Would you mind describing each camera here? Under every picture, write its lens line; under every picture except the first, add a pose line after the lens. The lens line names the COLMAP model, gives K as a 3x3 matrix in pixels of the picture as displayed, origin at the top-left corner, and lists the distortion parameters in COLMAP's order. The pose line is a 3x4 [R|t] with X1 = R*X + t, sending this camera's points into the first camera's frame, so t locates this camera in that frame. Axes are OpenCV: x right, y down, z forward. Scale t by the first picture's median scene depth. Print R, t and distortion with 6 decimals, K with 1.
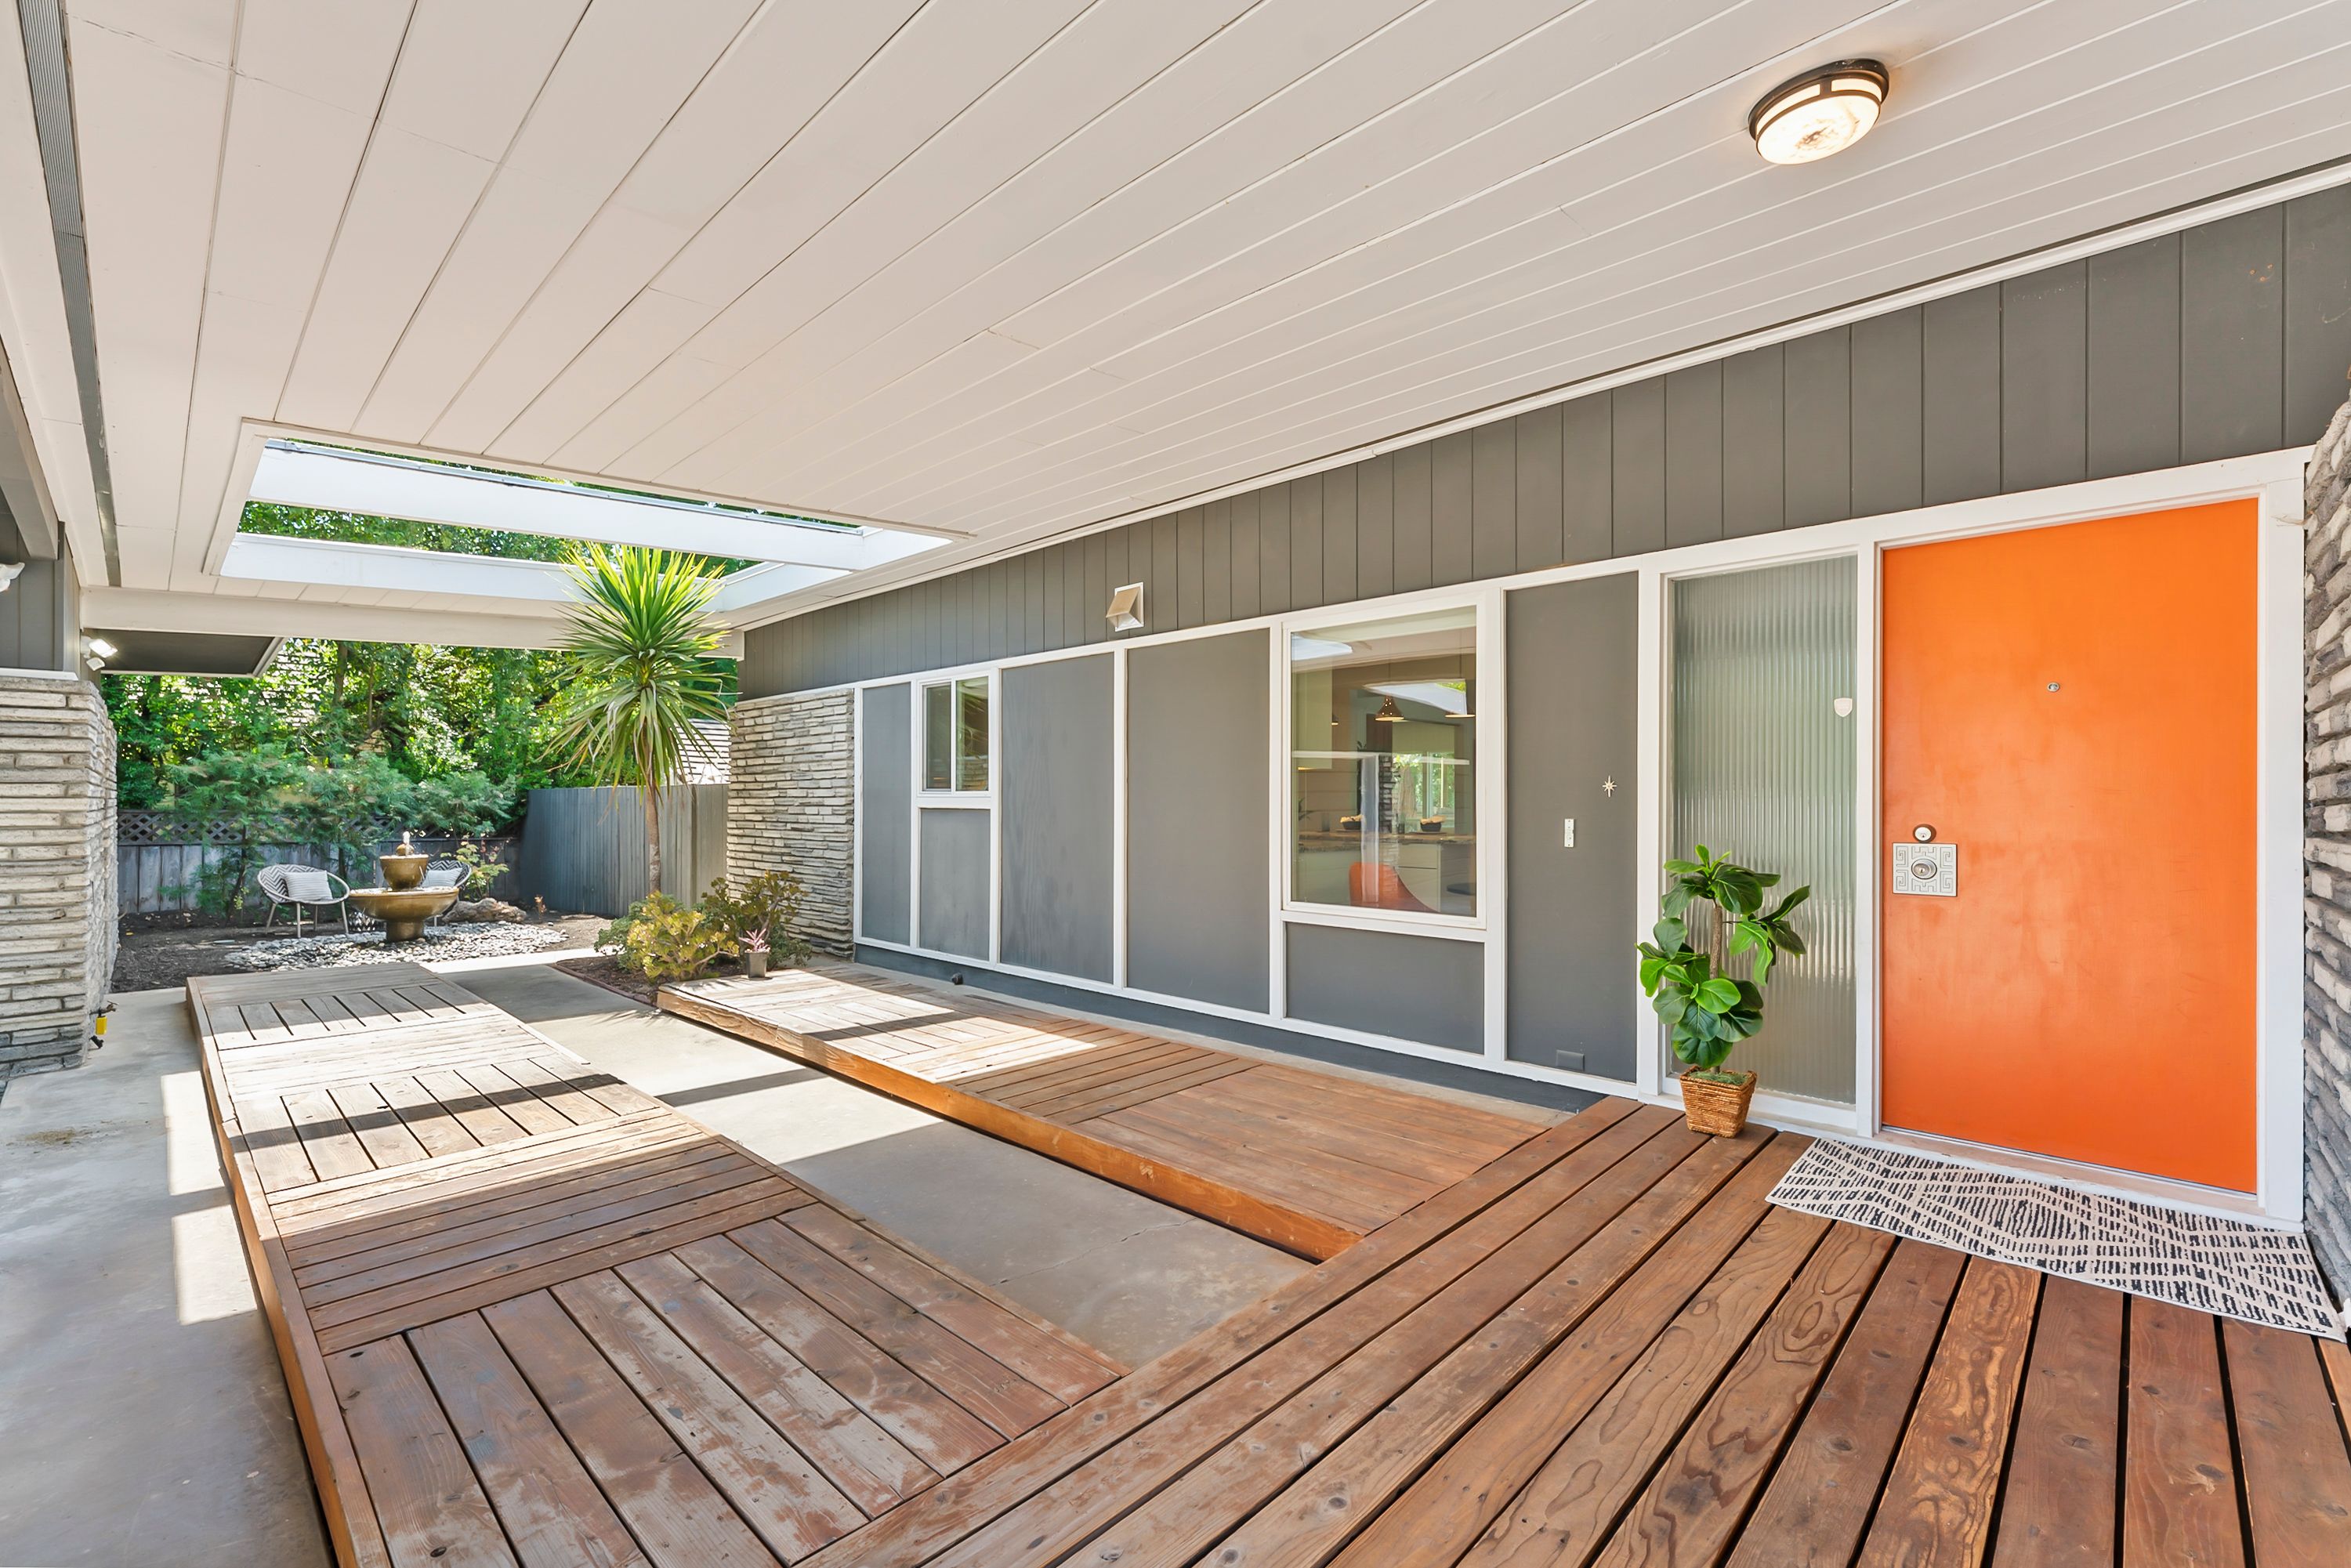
lens RADIAL K [[987.4, 0, 1172.6], [0, 987.4, 801.8], [0, 0, 1]] dist [-0.000220, -0.000236]
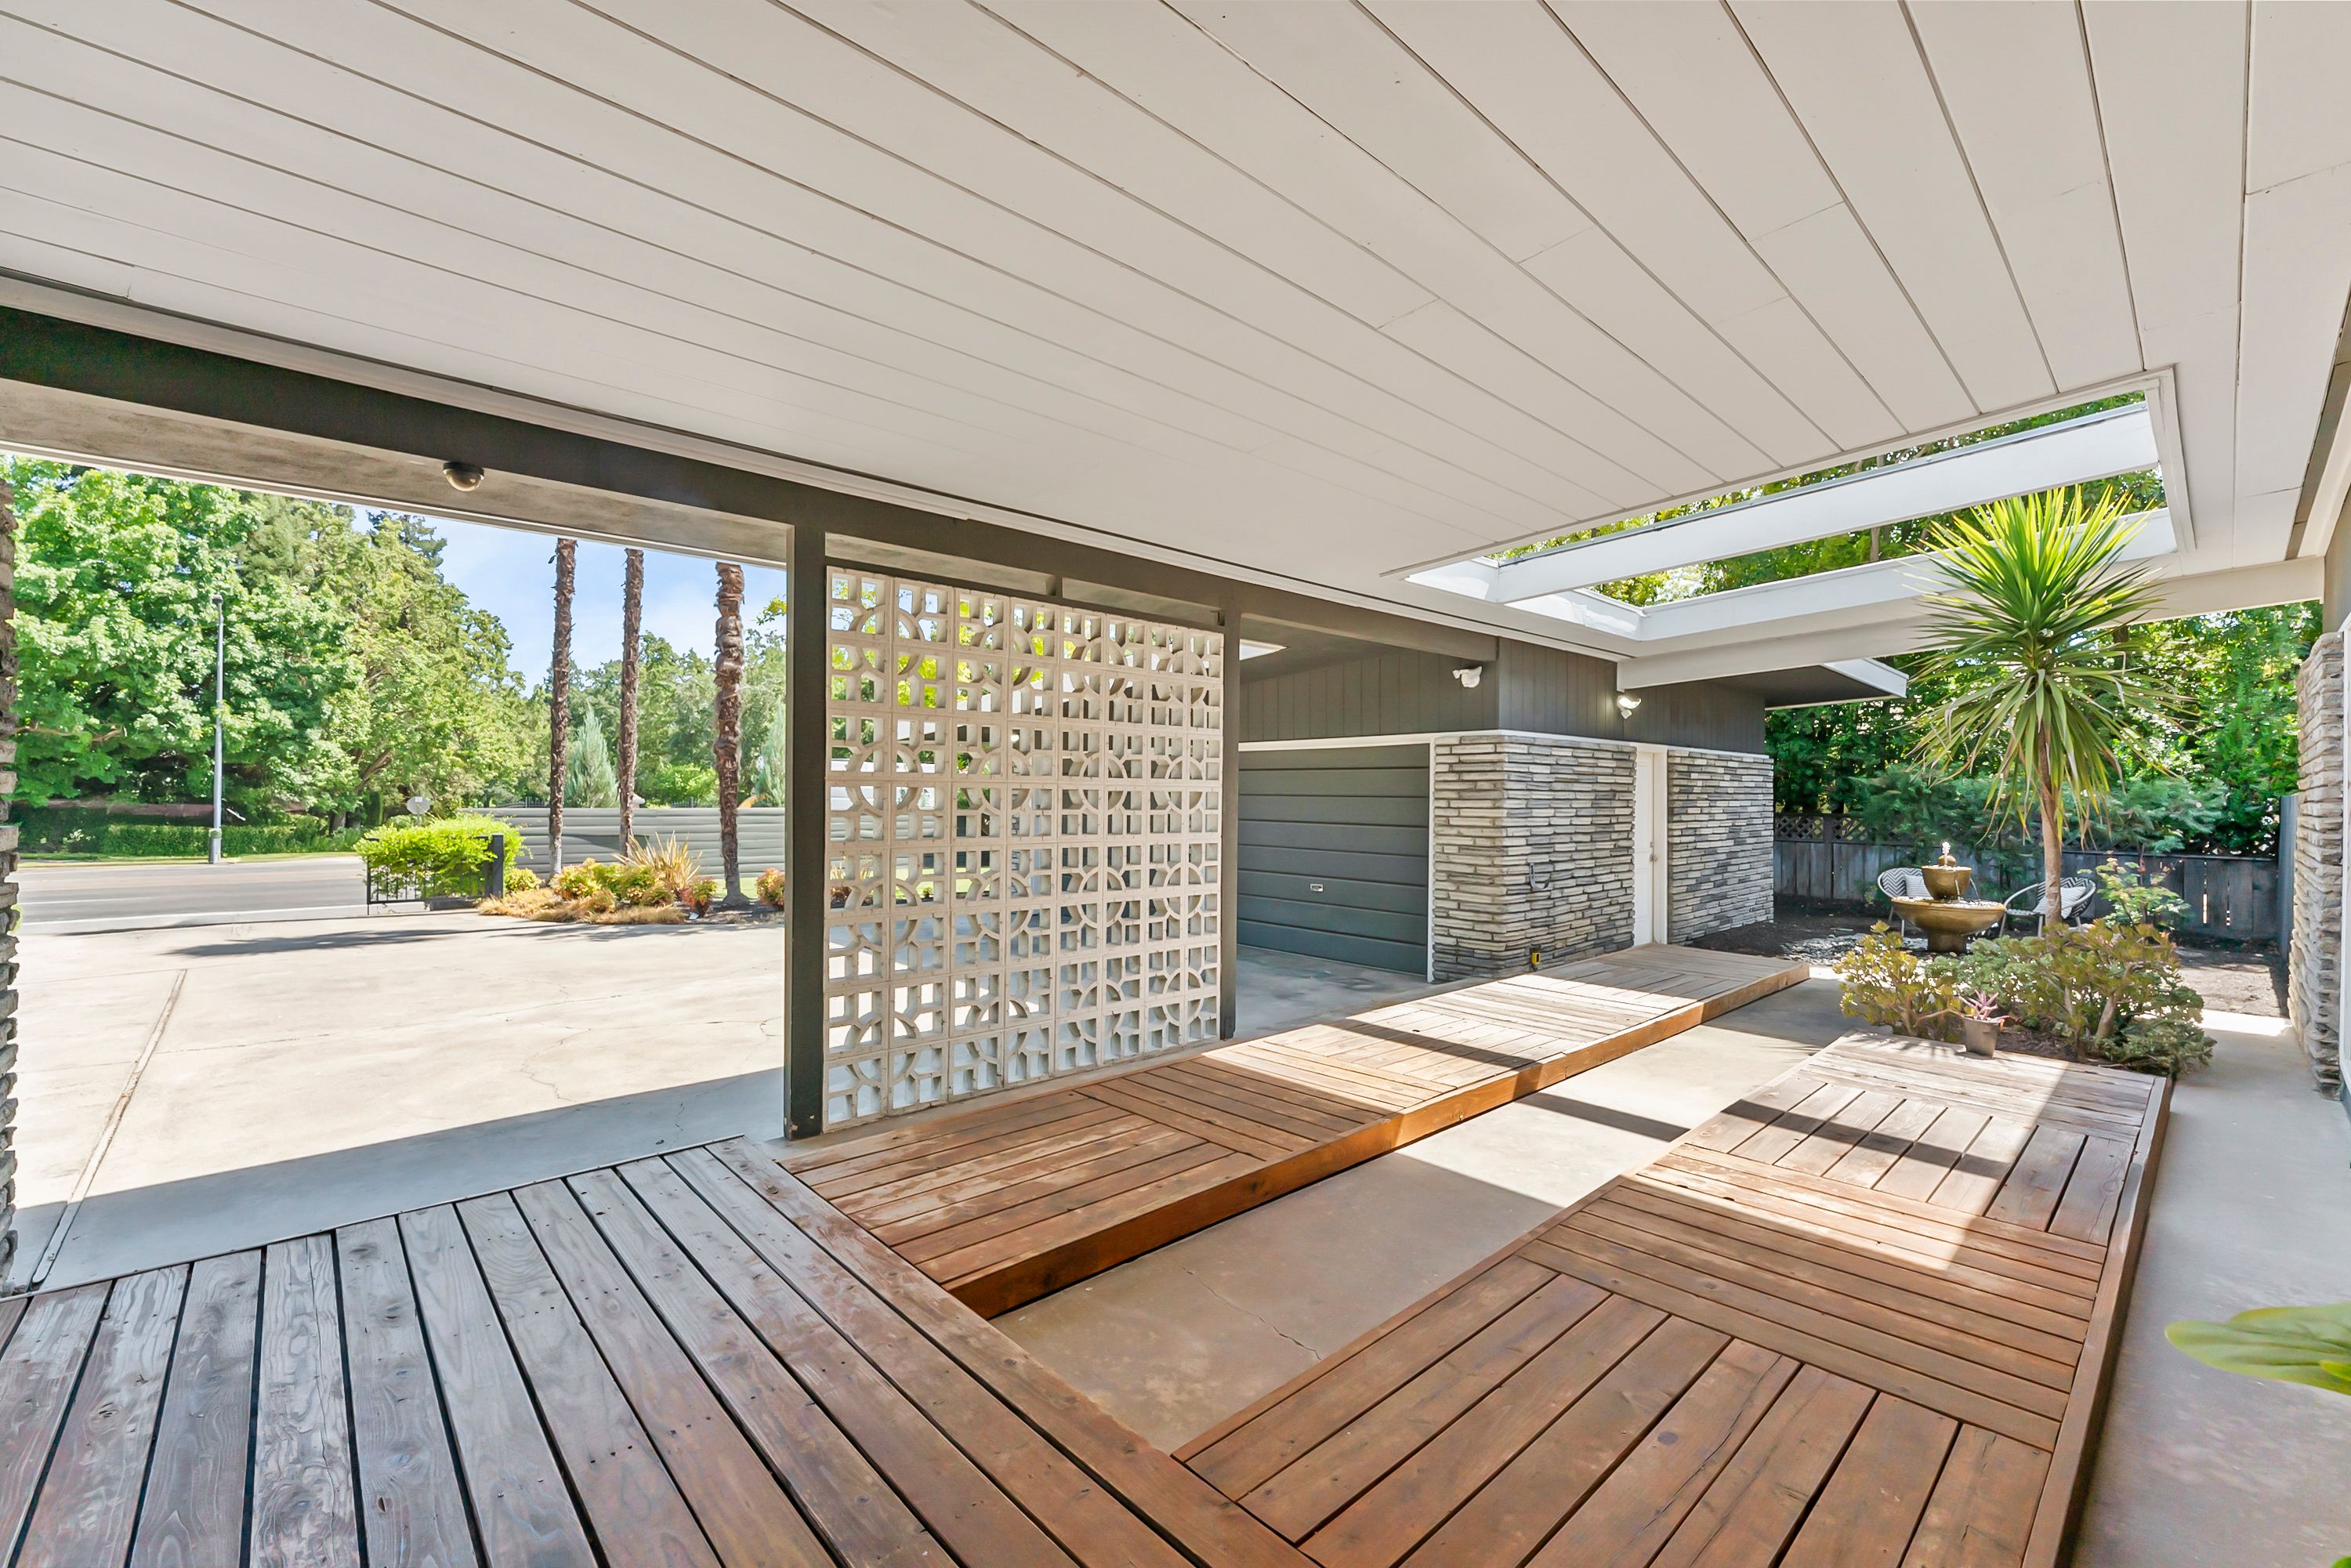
lens RADIAL K [[987.4, 0, 1170.1], [0, 987.4, 801.5], [0, 0, 1]] dist [-0.000220, -0.000236]
pose [[-0.066763, 0.004549, -0.997758, 0.721268], [-0.007217, 0.999961, 0.005042, -0.028228], [0.997743, 0.007537, -0.066728, 0.832259]]
